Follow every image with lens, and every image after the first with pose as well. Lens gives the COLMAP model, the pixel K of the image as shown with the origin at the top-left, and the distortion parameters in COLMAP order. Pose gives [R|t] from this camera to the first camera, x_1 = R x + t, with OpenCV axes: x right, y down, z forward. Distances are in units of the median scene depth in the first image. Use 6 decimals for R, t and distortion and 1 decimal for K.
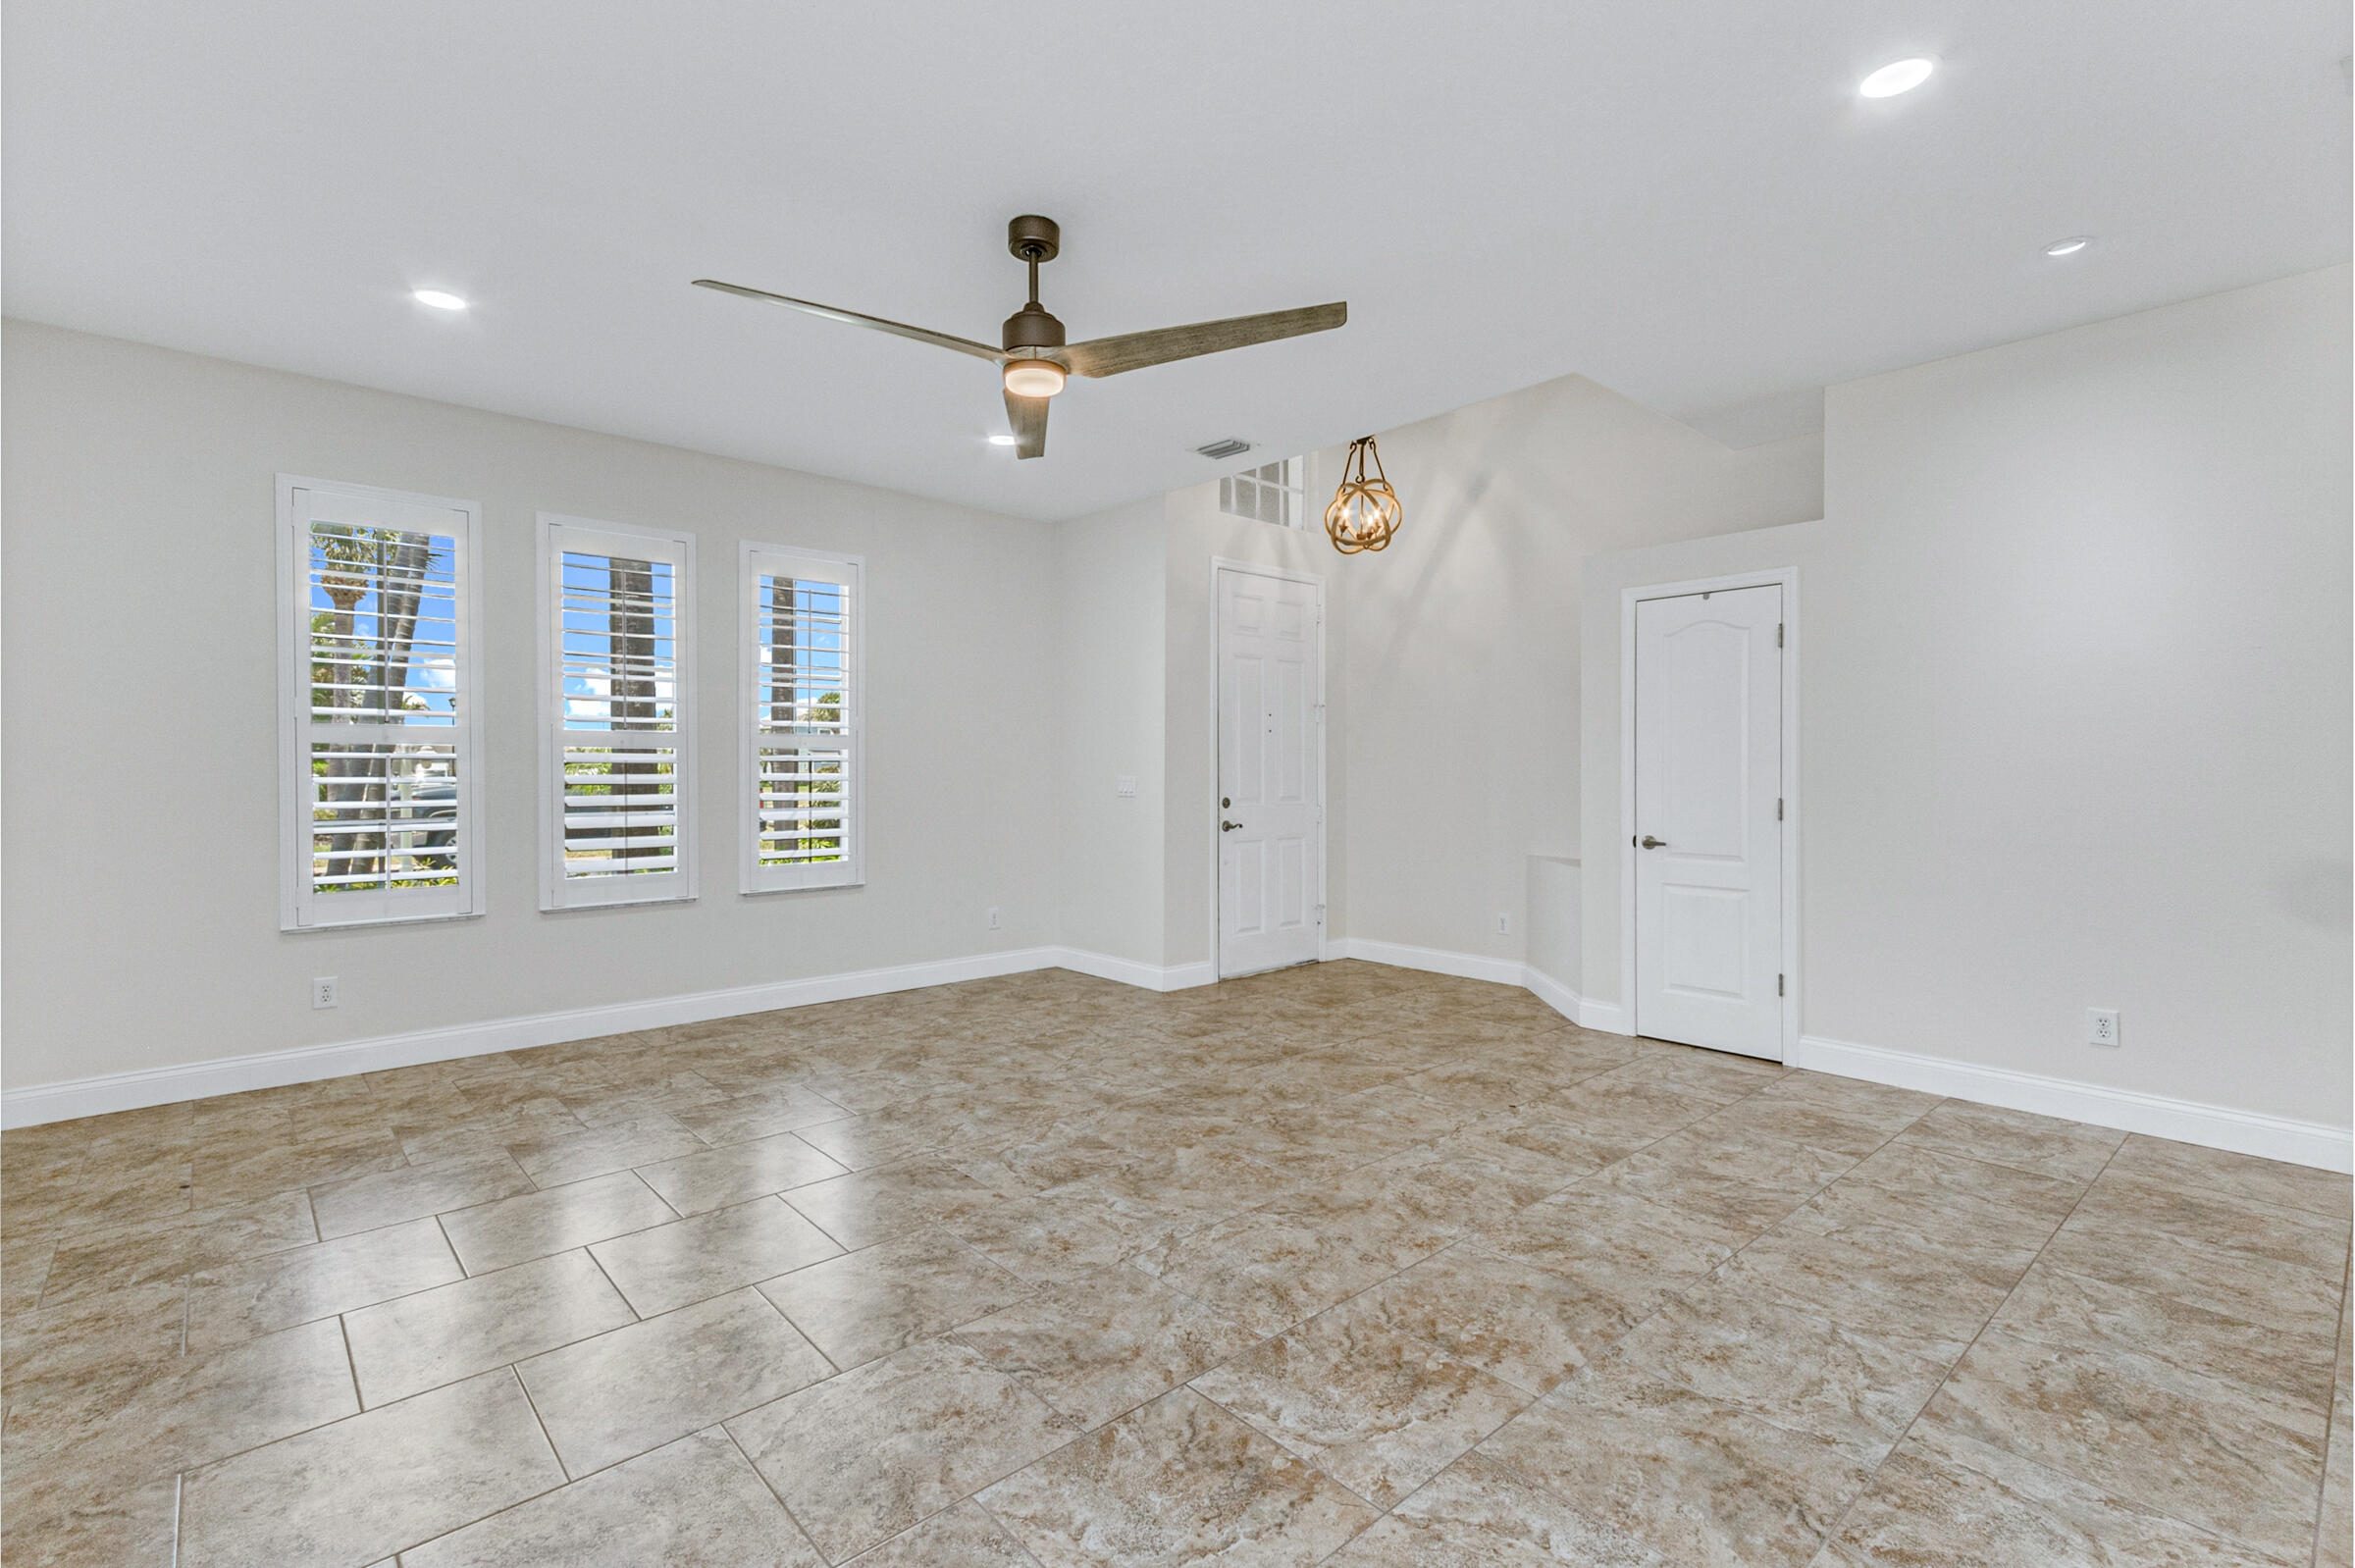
lens RADIAL K [[1066.5, 0, 1156.3], [0, 1066.5, 772.5], [0, 0, 1]] dist [0.022264, -0.000722]
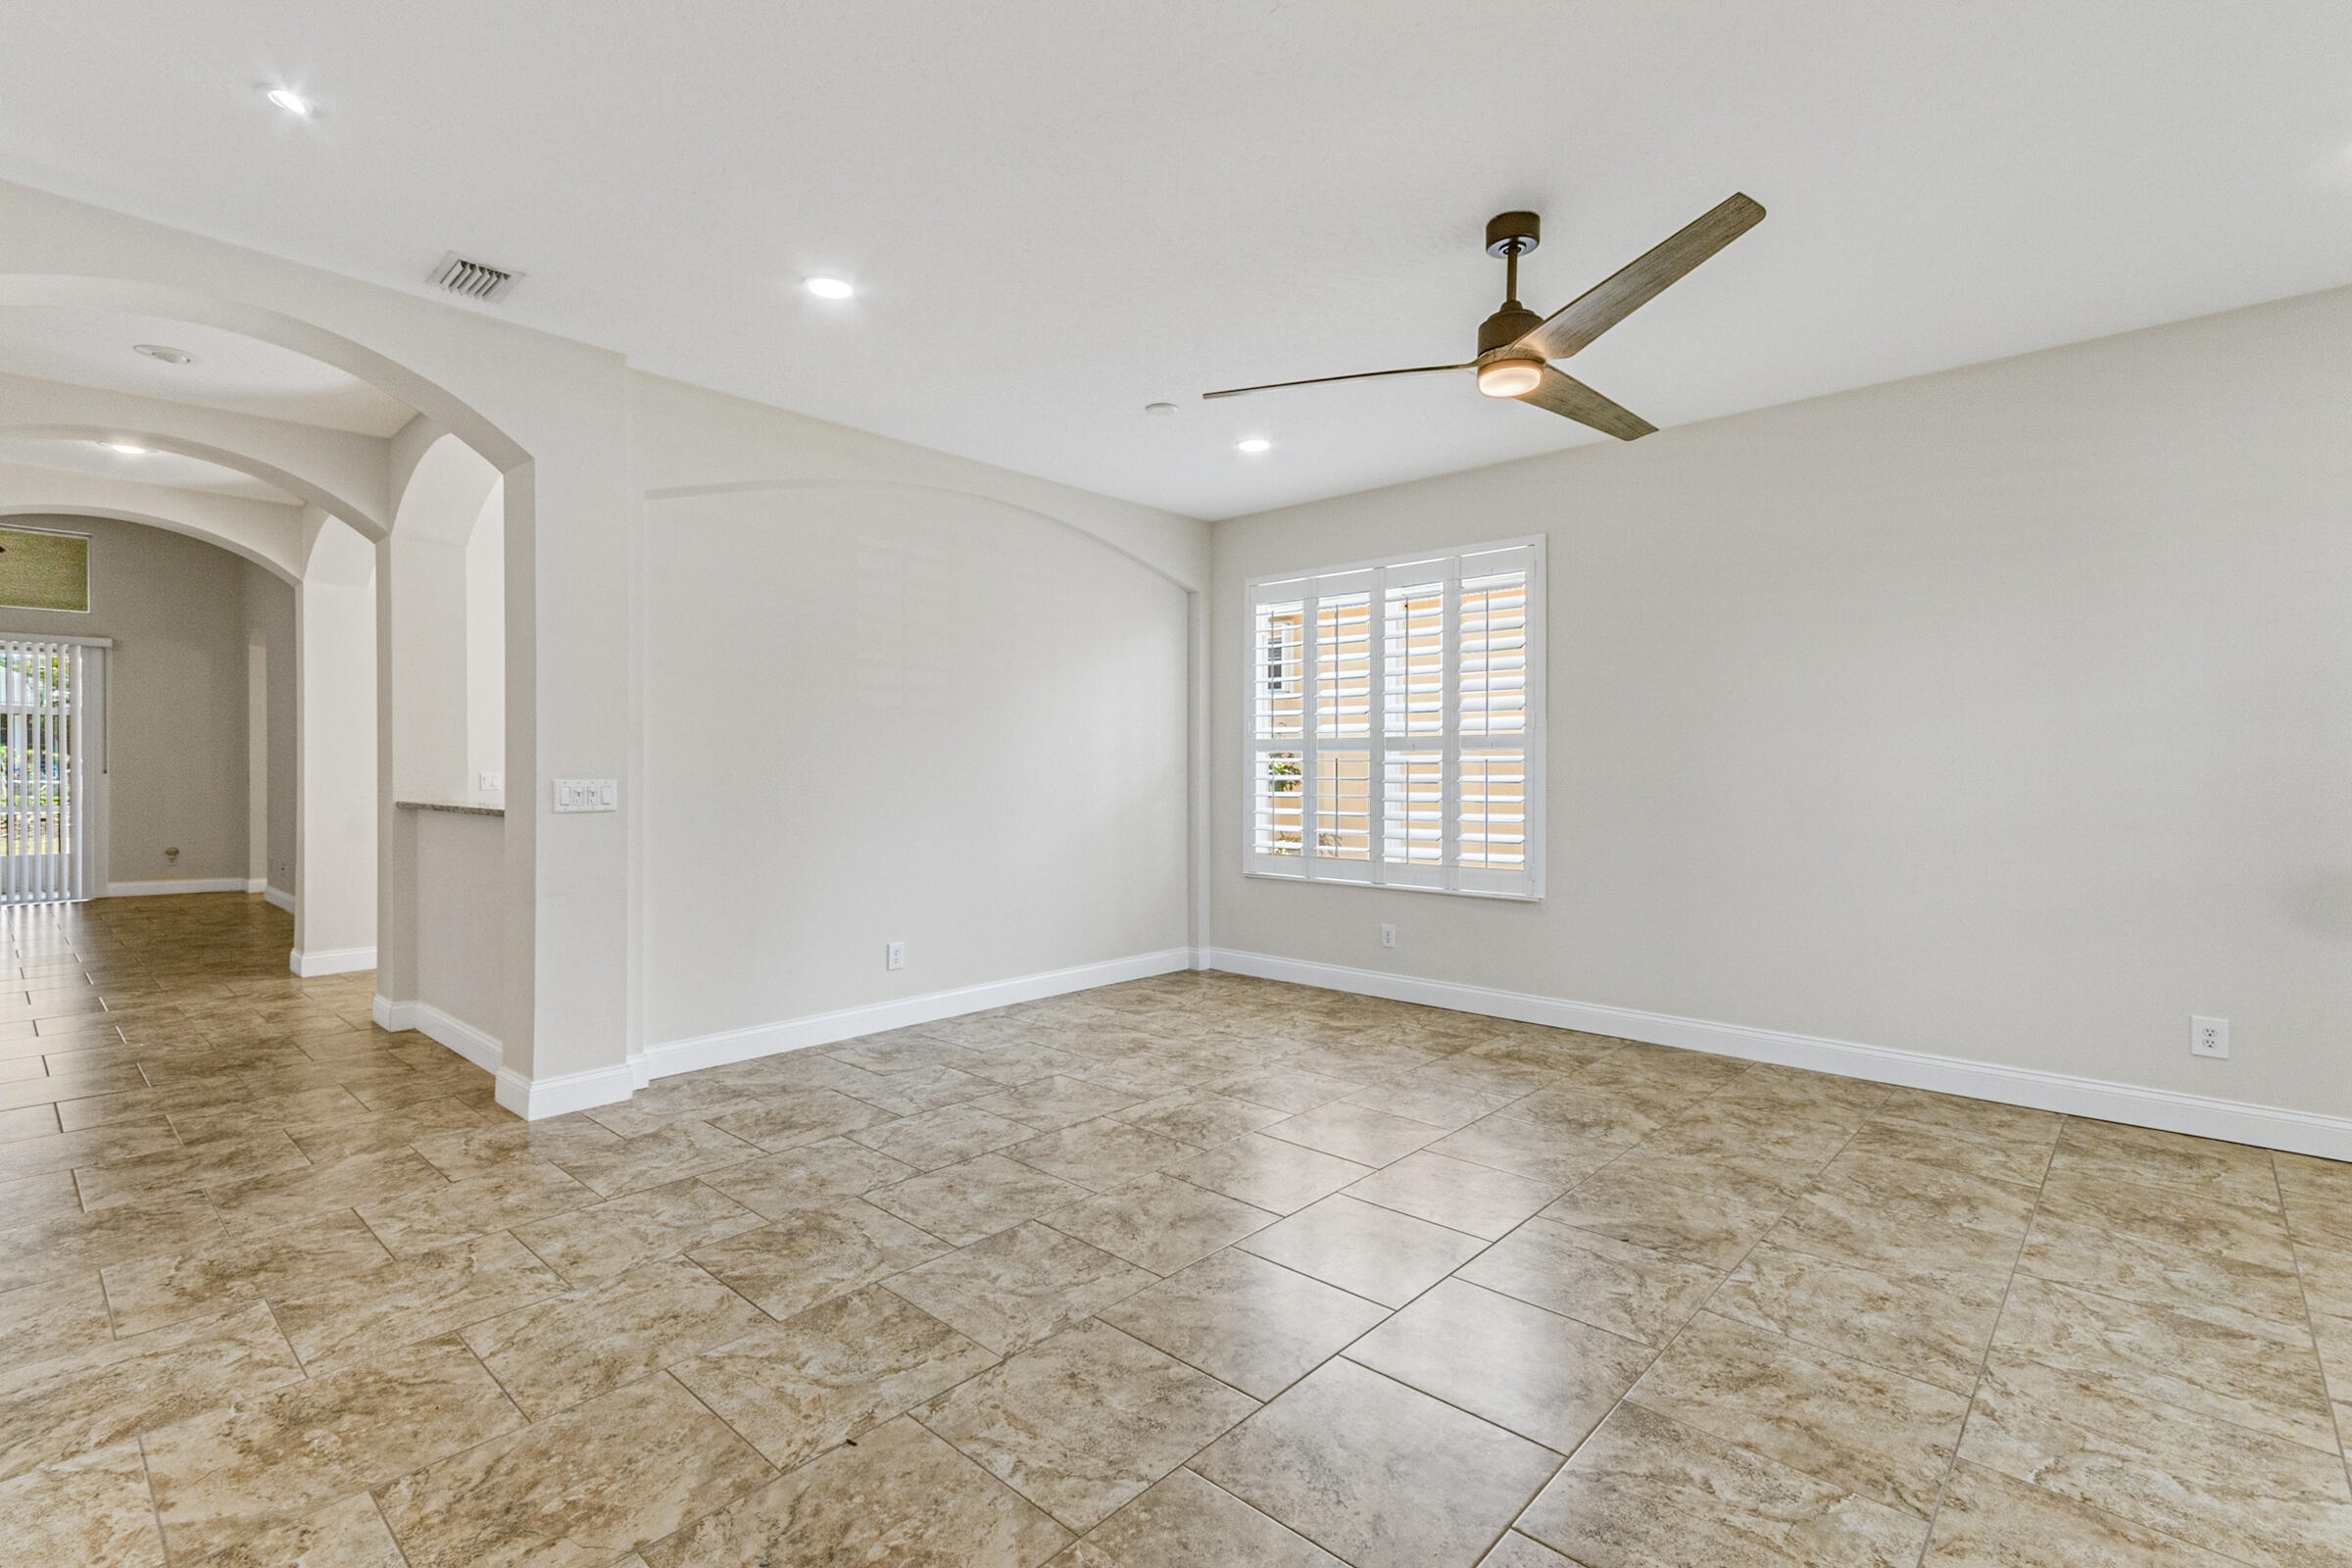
lens RADIAL K [[1065.2, 0, 1154.8], [0, 1065.2, 772.5], [0, 0, 1]] dist [0.022264, -0.000722]
pose [[-0.995018, -0.001999, -0.099676, 0.310666], [-0.002714, 0.999972, 0.007035, -0.008736], [0.099659, 0.007270, -0.994995, 1.946125]]
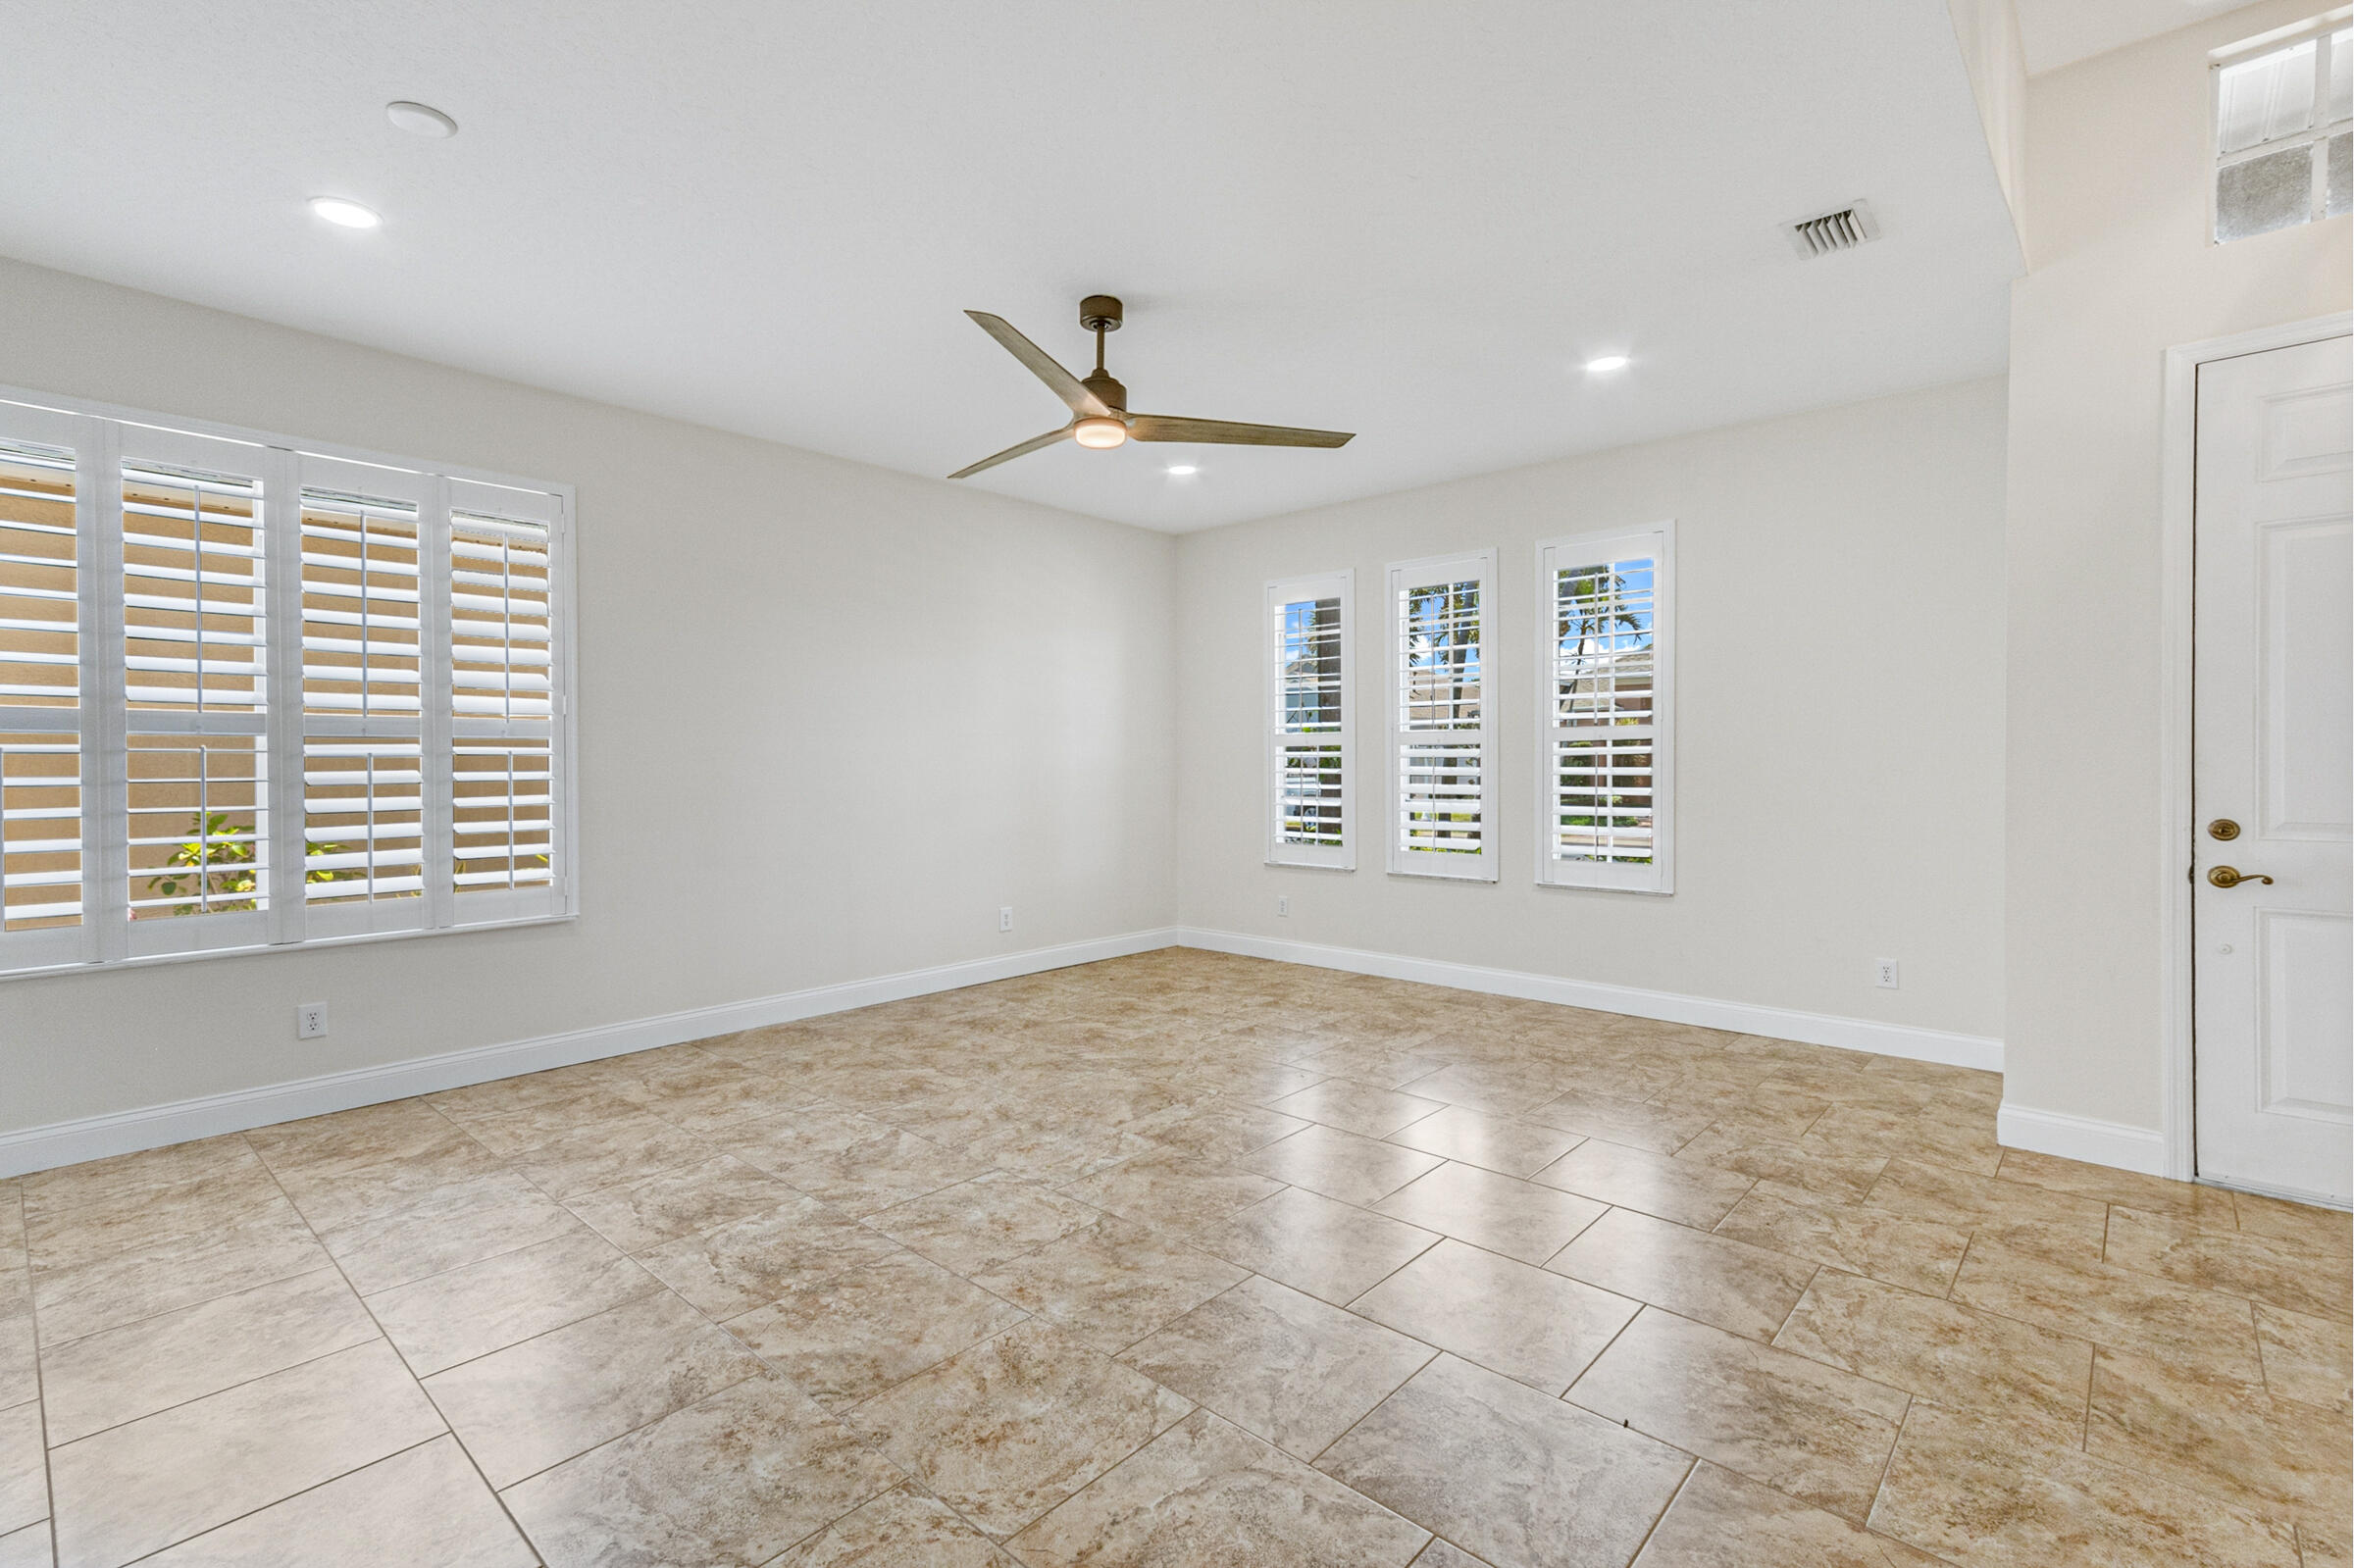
lens RADIAL K [[1066.0, 0, 1155.8], [0, 1066.0, 772.5], [0, 0, 1]] dist [0.022264, -0.000722]
pose [[0.104568, 0.008693, -0.994480, 1.050718], [-0.002538, 0.999961, 0.008474, -0.002705], [0.994514, 0.001638, 0.104586, 0.928975]]
